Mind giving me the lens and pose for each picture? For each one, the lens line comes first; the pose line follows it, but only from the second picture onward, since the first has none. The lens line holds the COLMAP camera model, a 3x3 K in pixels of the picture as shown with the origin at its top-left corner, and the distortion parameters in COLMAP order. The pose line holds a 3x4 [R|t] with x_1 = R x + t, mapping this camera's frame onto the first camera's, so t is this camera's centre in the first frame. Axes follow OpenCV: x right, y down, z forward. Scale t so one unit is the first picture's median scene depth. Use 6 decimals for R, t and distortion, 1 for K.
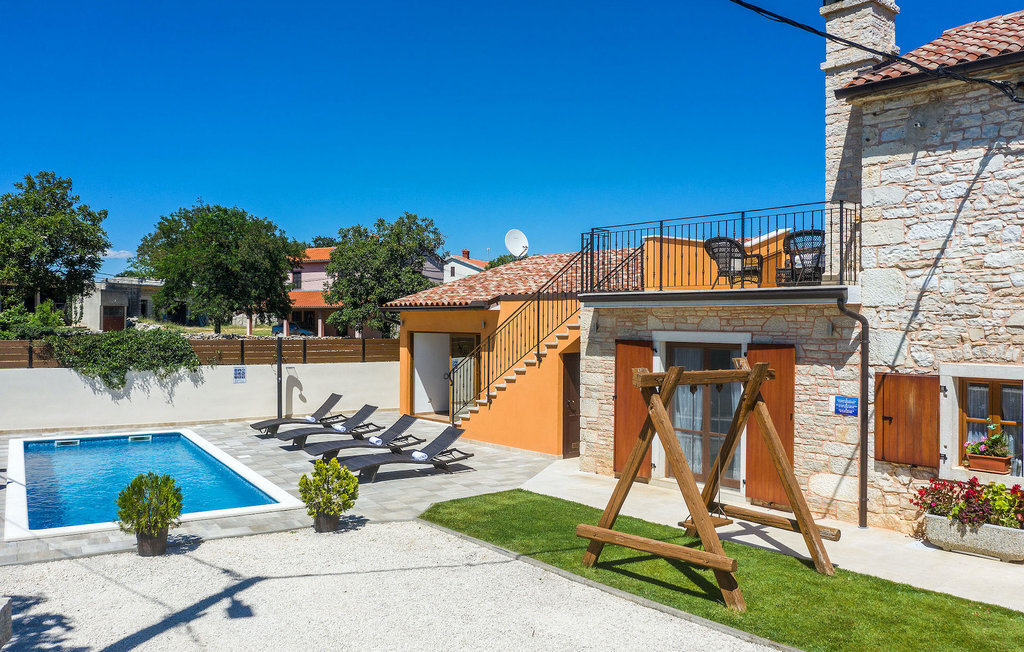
lens RADIAL K [[854.6, 0, 512.0], [0, 854.6, 326.0], [0, 0, 1]] dist [0.004012, -0.005226]
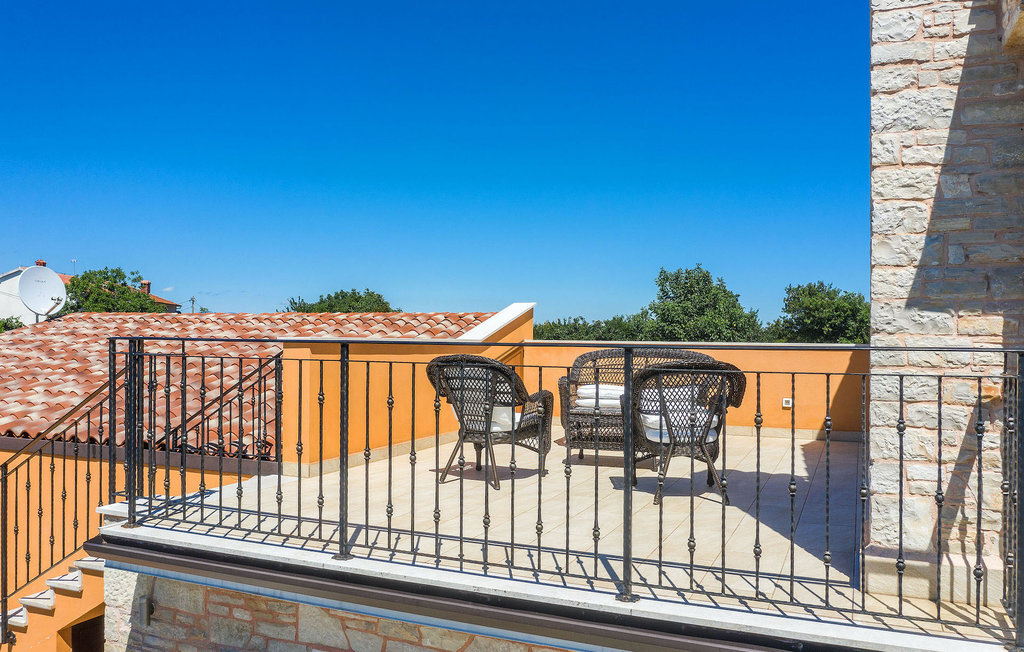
lens RADIAL K [[854.6, 0, 512.0], [0, 854.6, 326.0], [0, 0, 1]] dist [0.004012, -0.005226]
pose [[0.906556, 0.011856, 0.421920, 0.083893], [-0.004683, 0.999826, -0.018033, -0.111453], [-0.422061, 0.014372, 0.906454, 0.607201]]
